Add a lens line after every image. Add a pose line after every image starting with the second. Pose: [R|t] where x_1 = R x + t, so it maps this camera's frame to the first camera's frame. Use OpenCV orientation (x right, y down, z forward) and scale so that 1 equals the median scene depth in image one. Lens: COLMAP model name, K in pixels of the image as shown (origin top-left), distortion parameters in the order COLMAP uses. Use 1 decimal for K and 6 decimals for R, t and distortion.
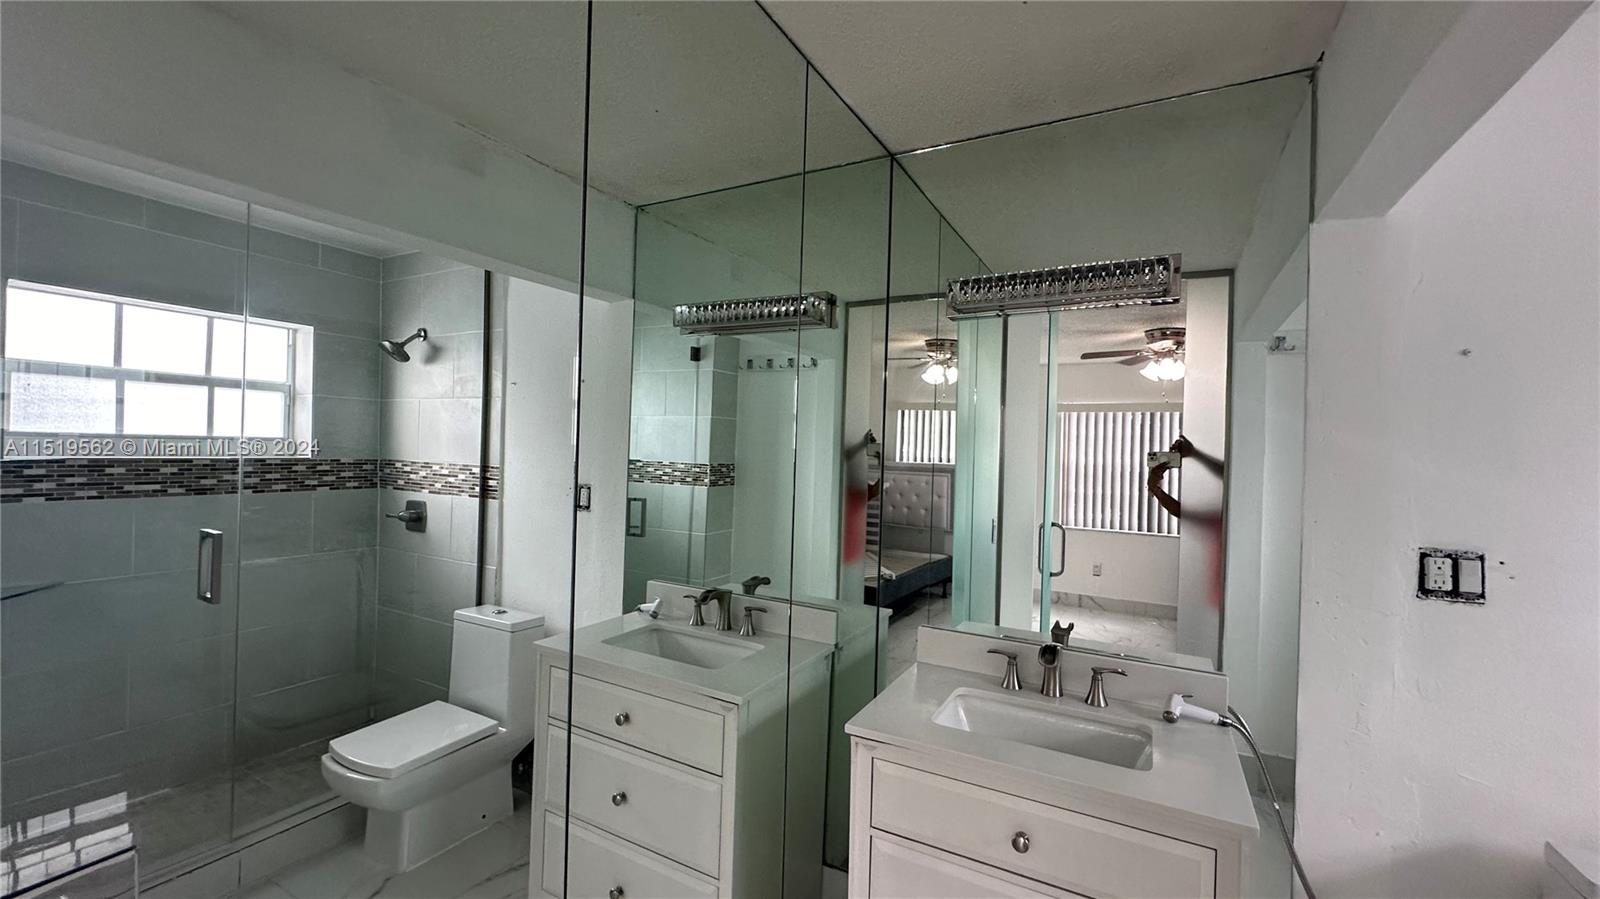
lens RADIAL K [[641.4, 0, 801.4], [0, 641.4, 448.5], [0, 0, 1]] dist [-0.004619, 0.000652]
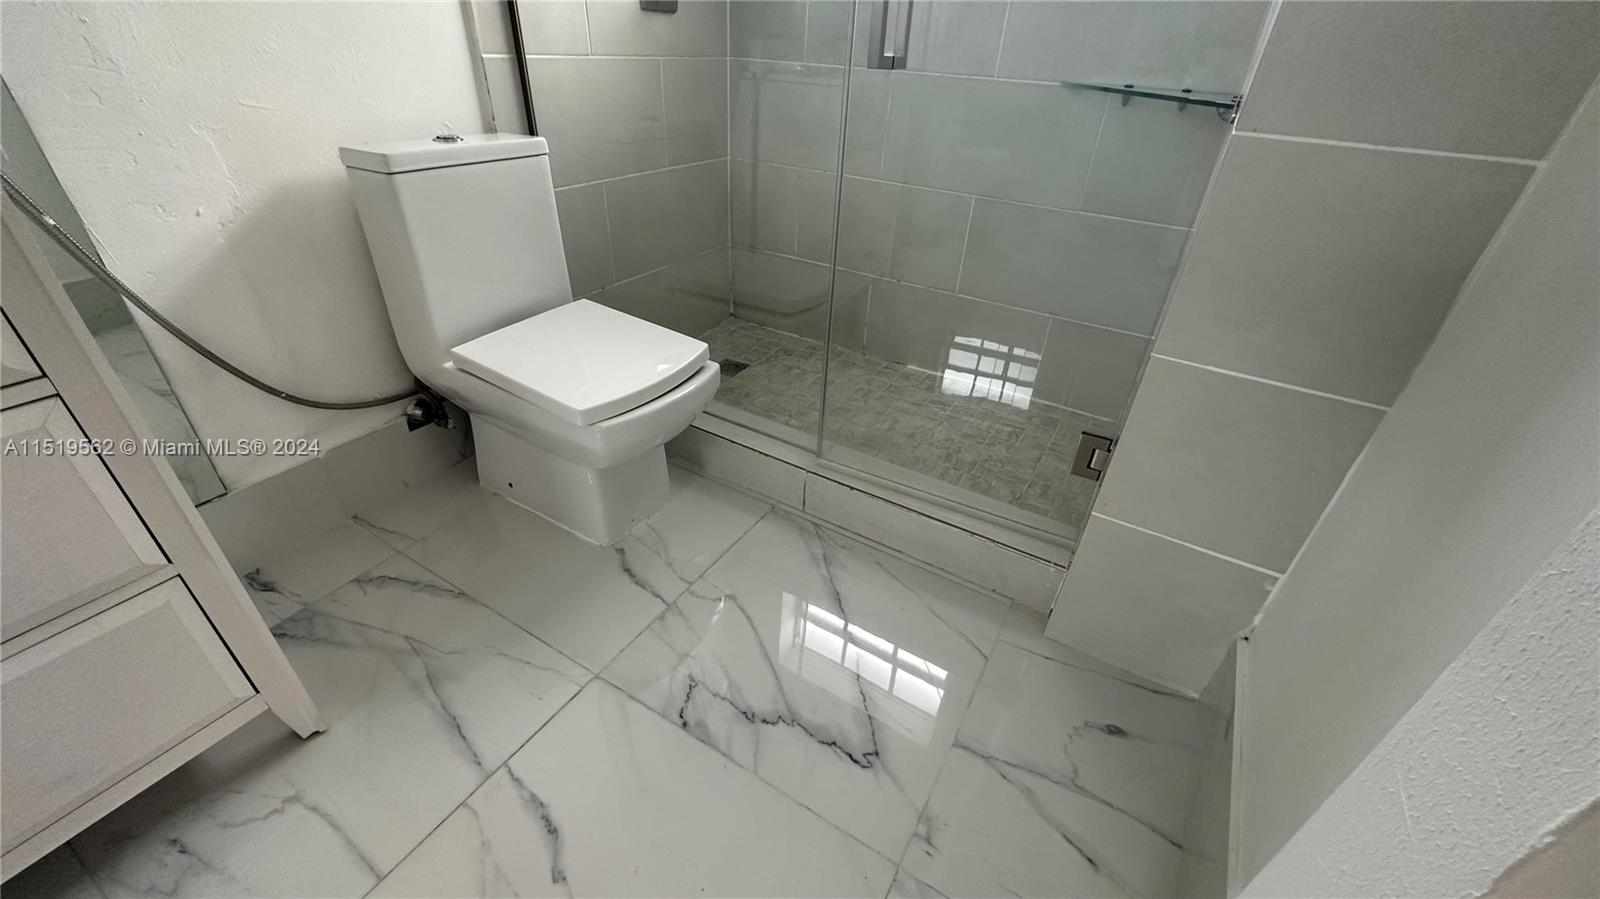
lens RADIAL K [[641.4, 0, 801.4], [0, 641.4, 448.5], [0, 0, 1]] dist [-0.004619, 0.000652]
pose [[0.040845, -0.564033, 0.824742, 0.070735], [-0.046168, 0.823483, 0.565459, 0.216291], [-0.998098, -0.061173, 0.007595, 0.138500]]
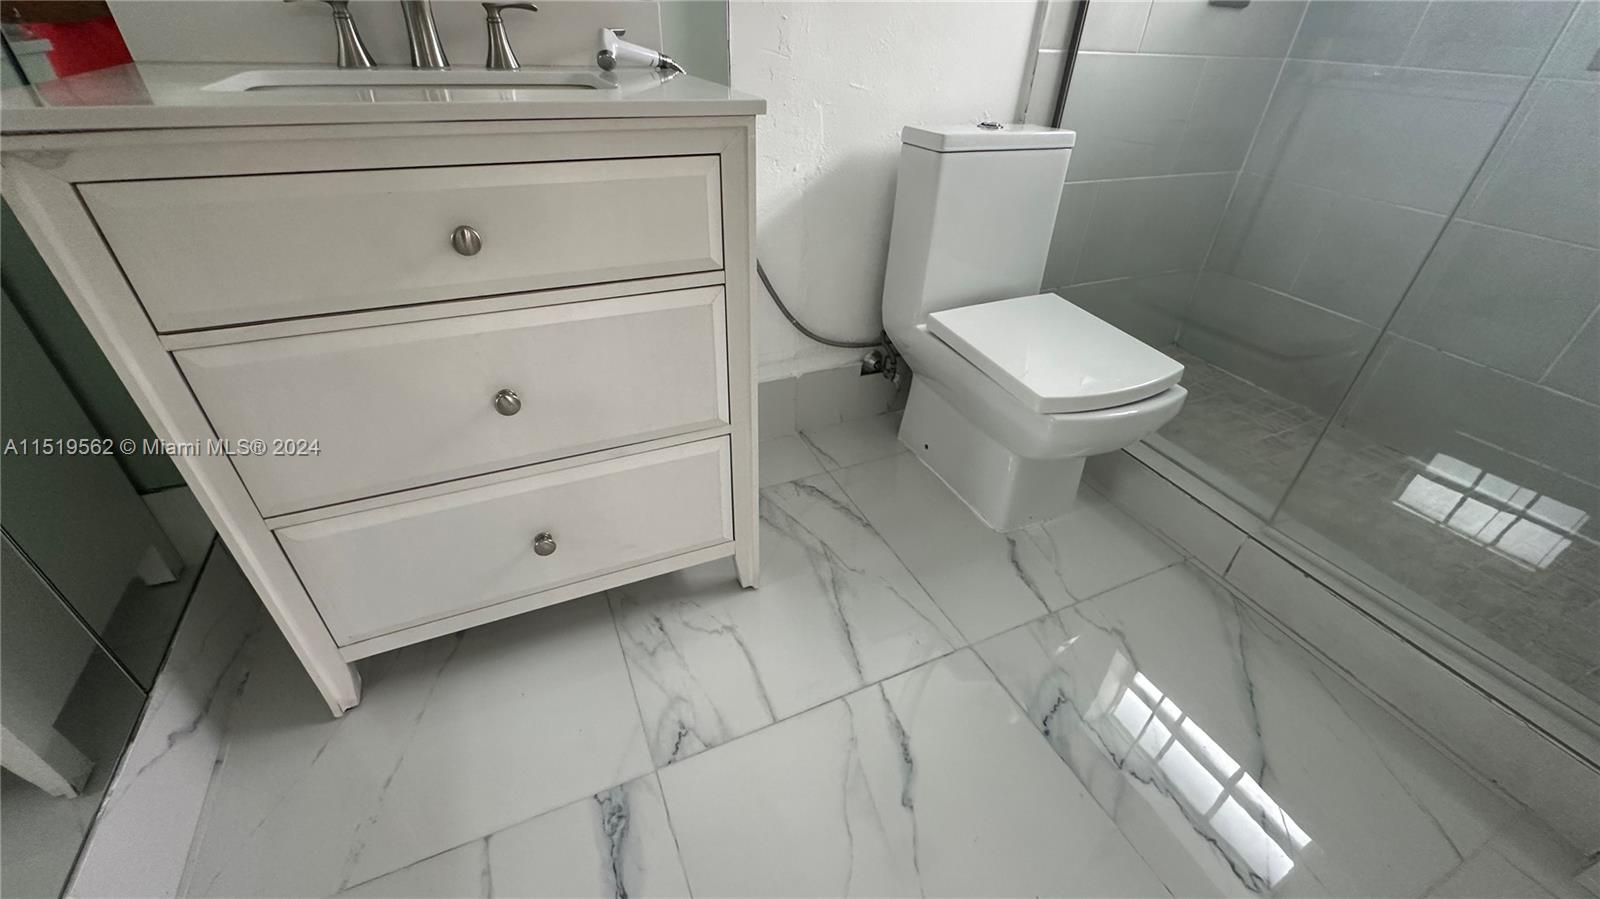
lens RADIAL K [[641.4, 0, 801.4], [0, 641.4, 448.5], [0, 0, 1]] dist [-0.004619, 0.000652]
pose [[0.598611, -0.454534, 0.659594, 0.025729], [-0.023001, 0.813330, 0.581348, 0.223771], [-0.800710, -0.363172, 0.476413, 0.210470]]
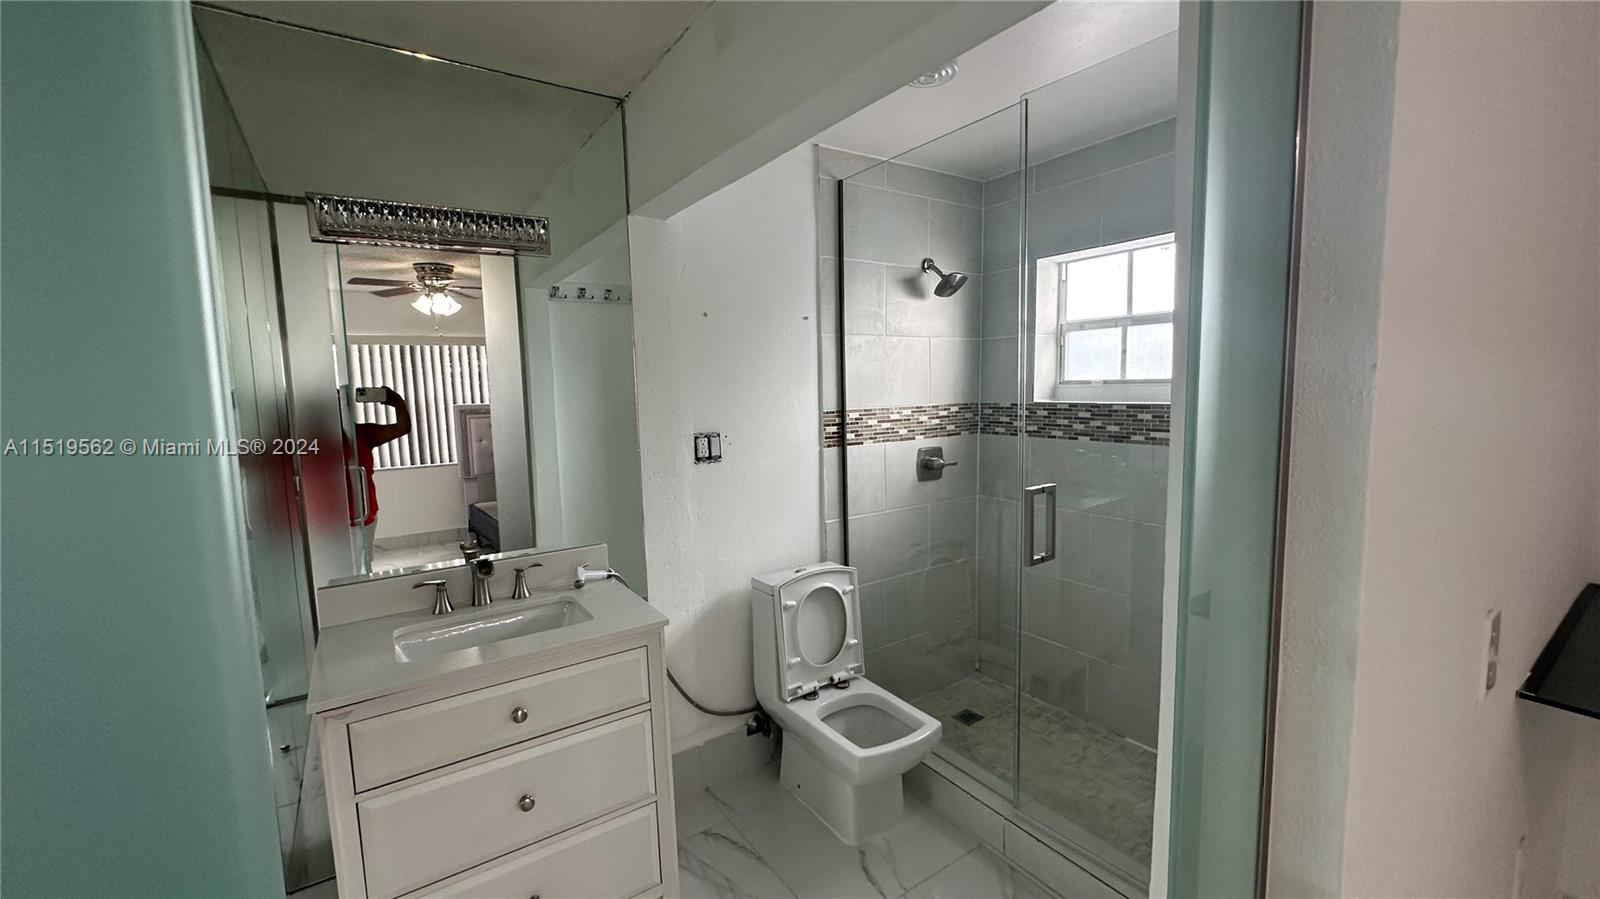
lens RADIAL K [[641.4, 0, 801.4], [0, 641.4, 448.5], [0, 0, 1]] dist [-0.004619, 0.000652]
pose [[0.454177, -0.130612, 0.881285, -0.214945], [0.037771, 0.991129, 0.127426, -0.003713], [-0.890111, -0.024587, 0.455081, 0.002372]]
